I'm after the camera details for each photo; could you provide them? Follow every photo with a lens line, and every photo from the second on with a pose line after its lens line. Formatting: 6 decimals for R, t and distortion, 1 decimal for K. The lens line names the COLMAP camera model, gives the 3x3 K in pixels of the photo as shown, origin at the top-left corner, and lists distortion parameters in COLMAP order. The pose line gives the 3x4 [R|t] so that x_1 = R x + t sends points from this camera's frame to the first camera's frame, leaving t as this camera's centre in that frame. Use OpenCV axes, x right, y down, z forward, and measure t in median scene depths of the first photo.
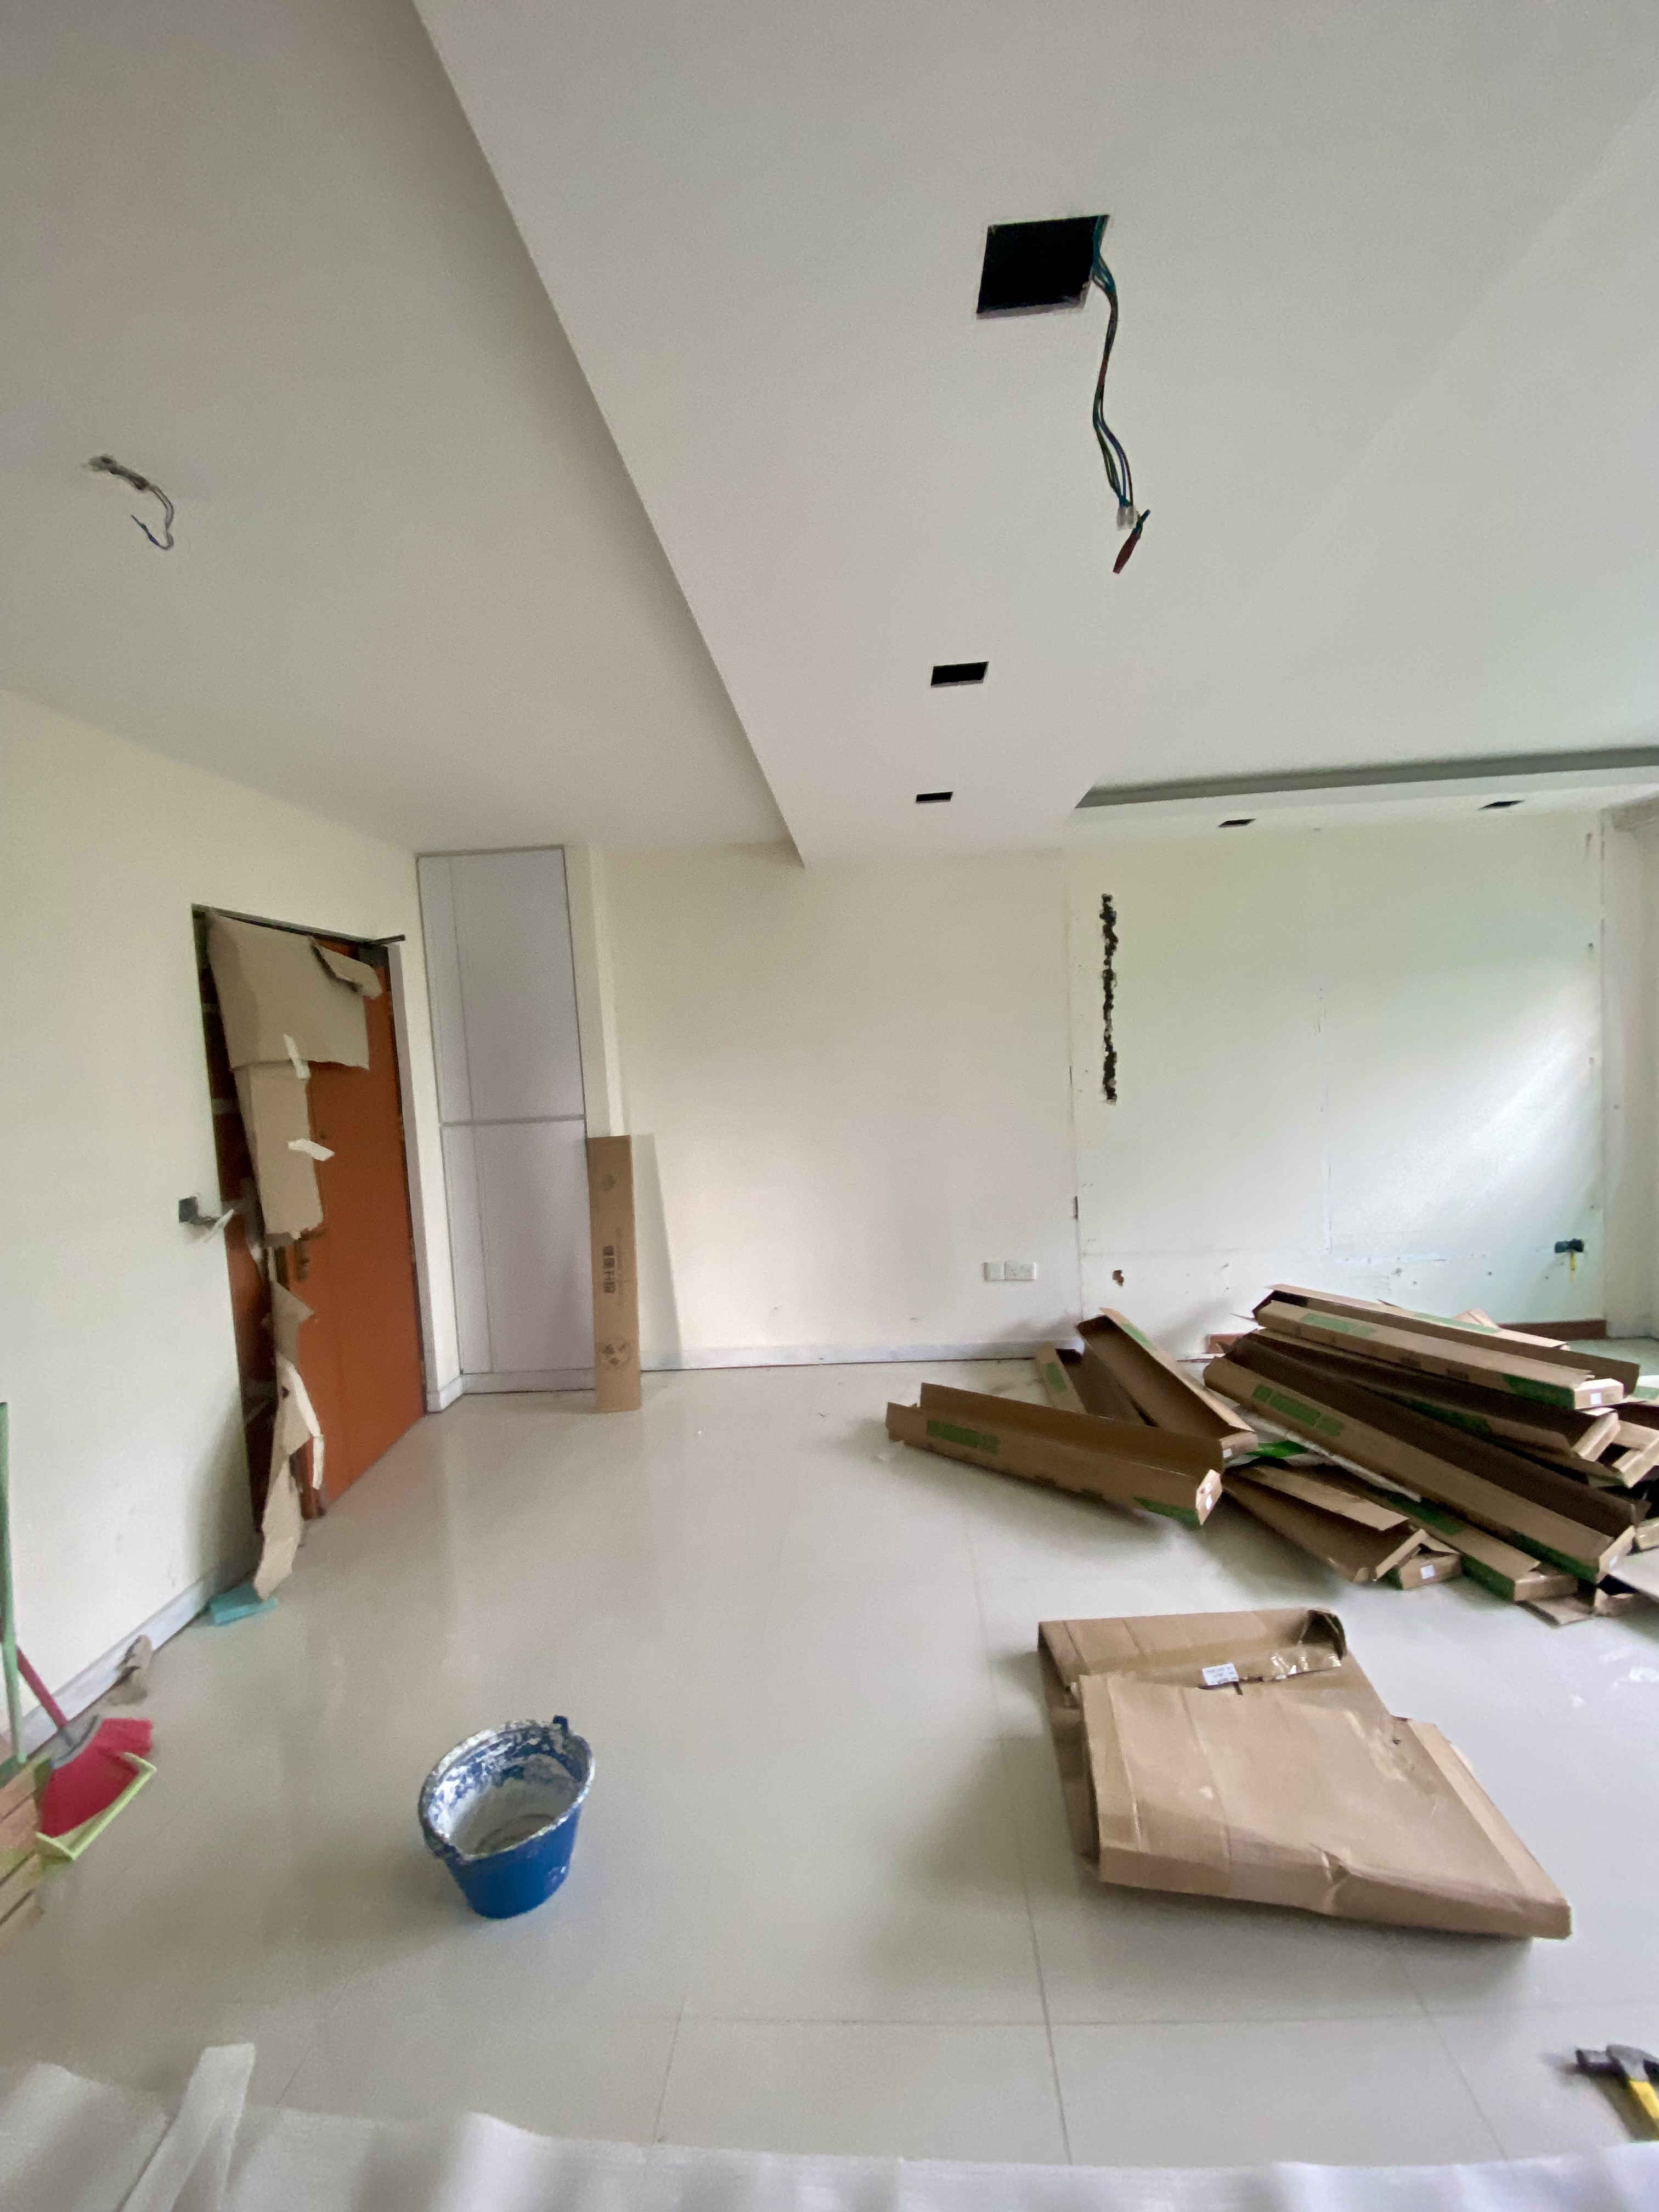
lens RADIAL K [[873.0, 0, 822.9], [0, 873.0, 1098.0], [0, 0, 1]] dist [-0.023139, -0.002401]
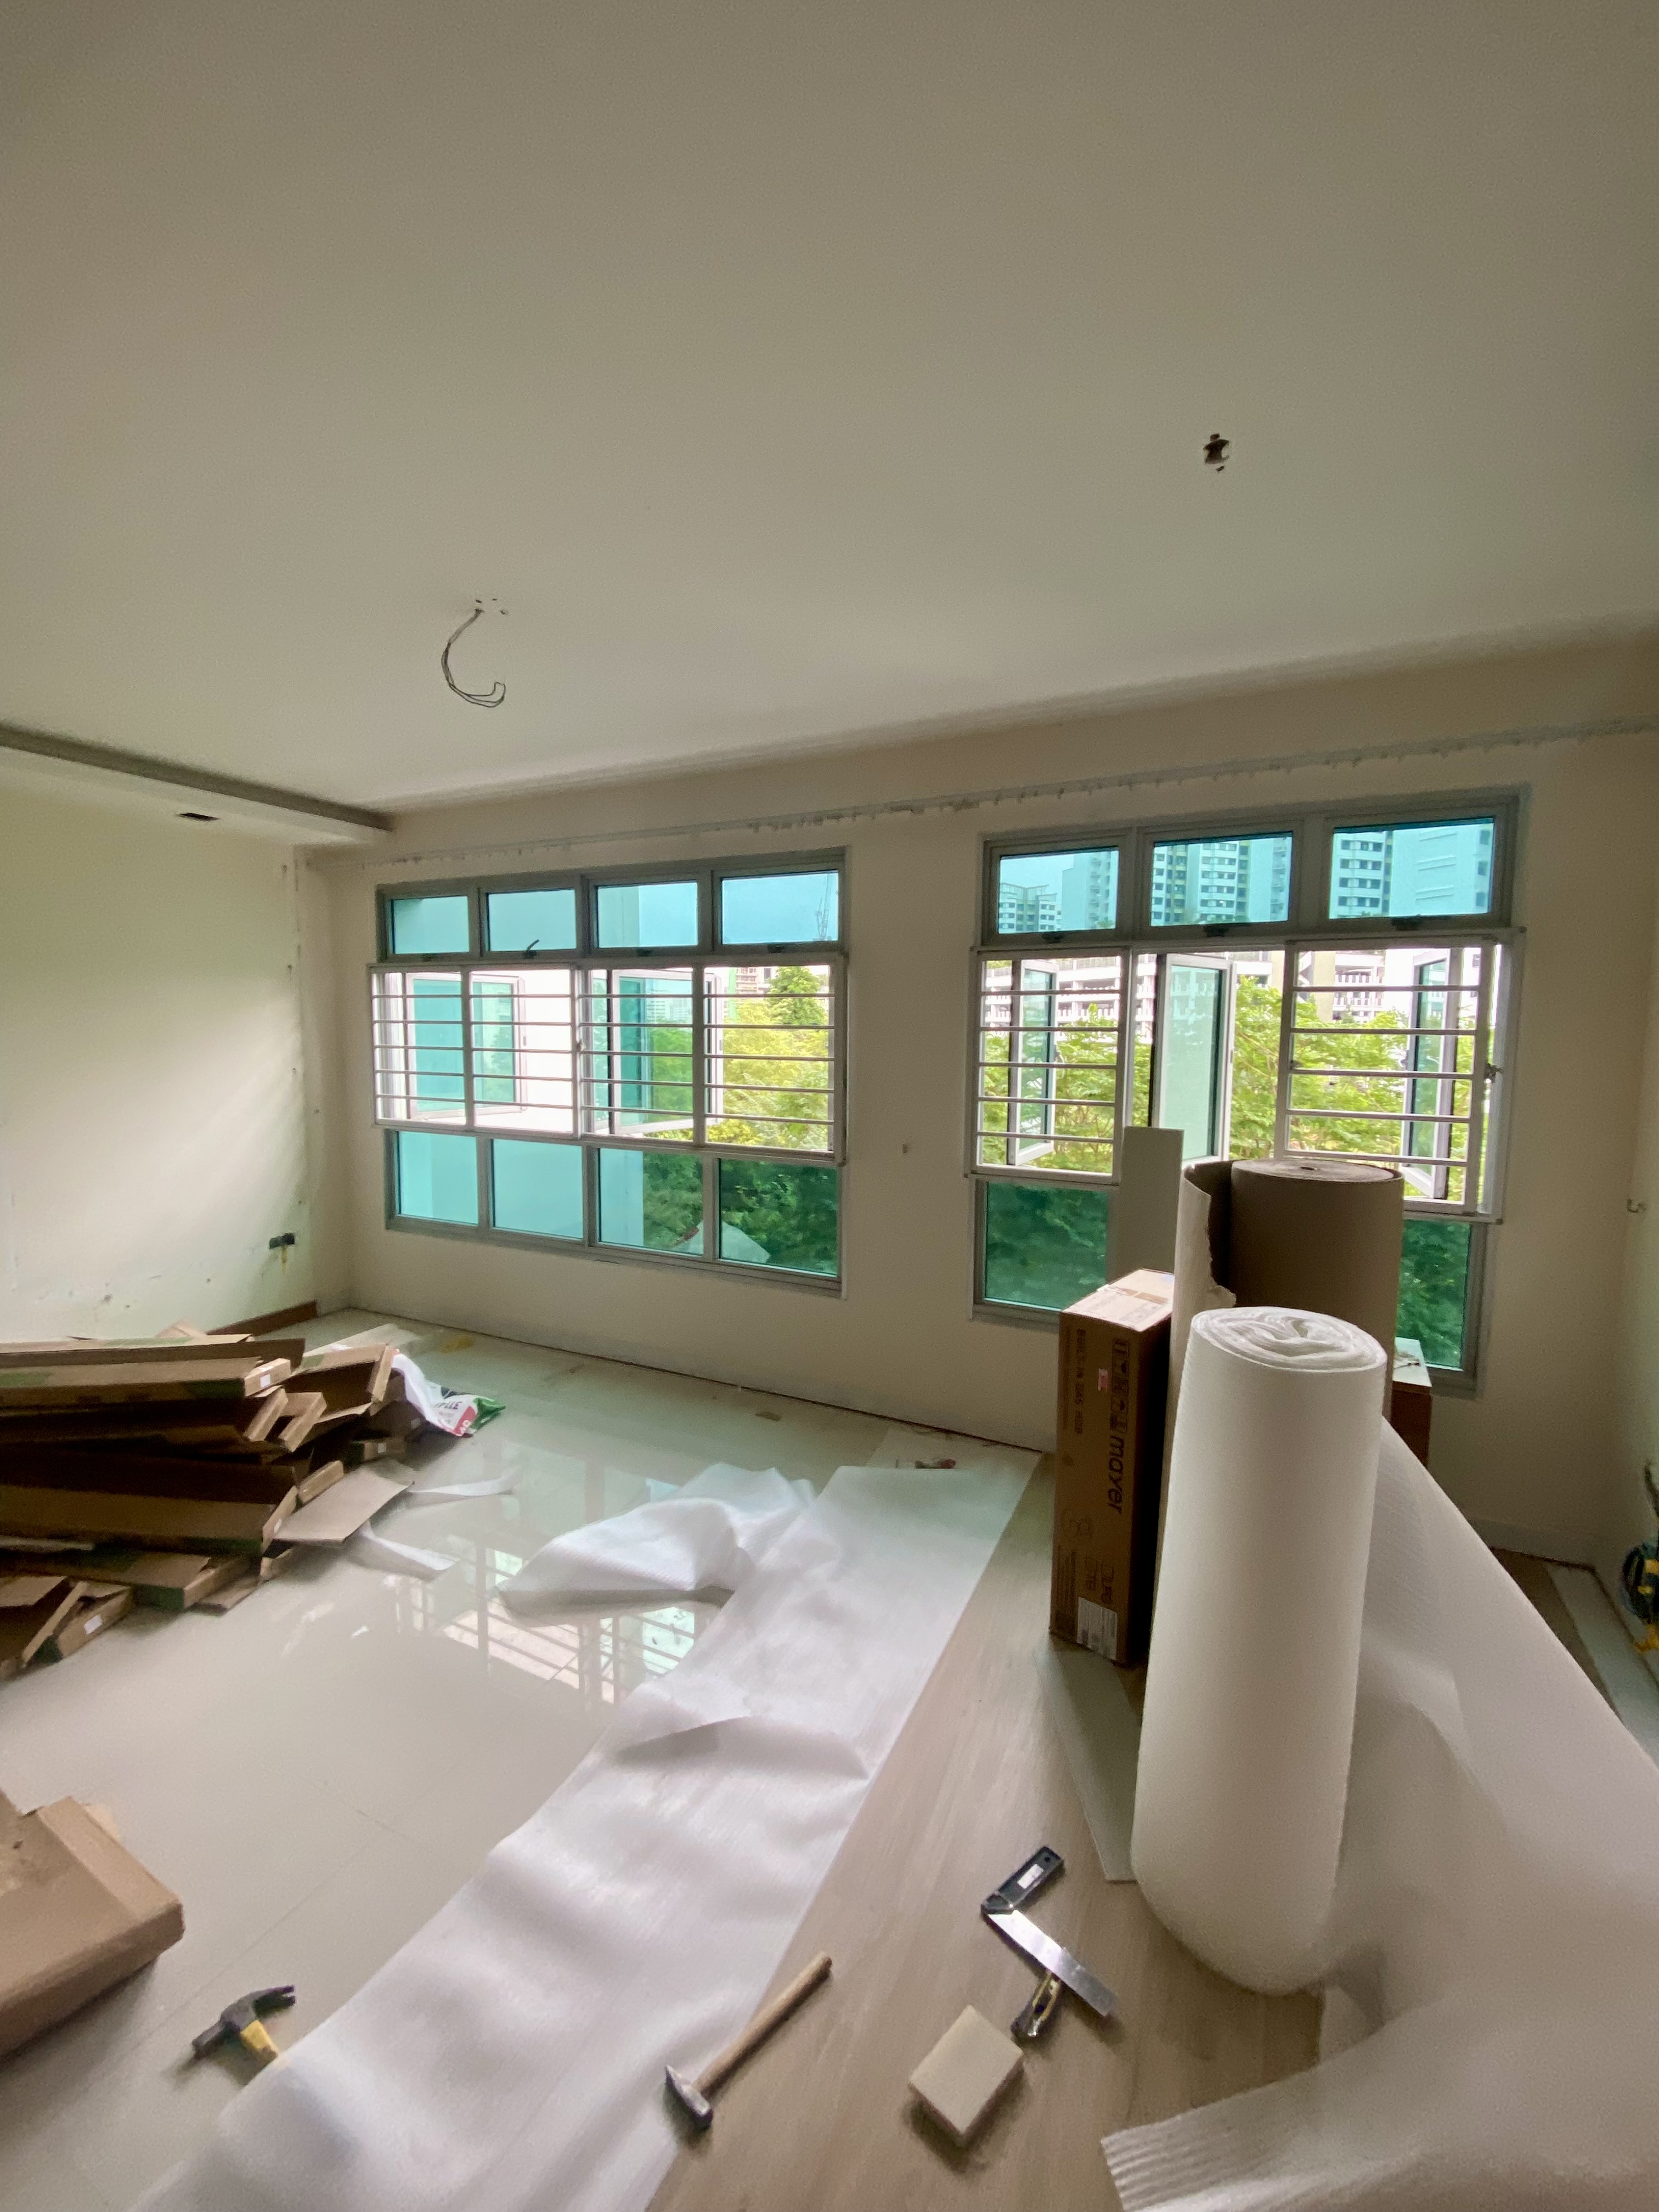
lens RADIAL K [[873.0, 0, 829.3], [0, 873.0, 1096.4], [0, 0, 1]] dist [-0.023139, -0.002401]
pose [[0.374430, -0.017467, 0.927091, 0.168224], [0.032051, 0.999469, 0.005886, 0.007573], [-0.926701, 0.027511, 0.374791, -0.088148]]
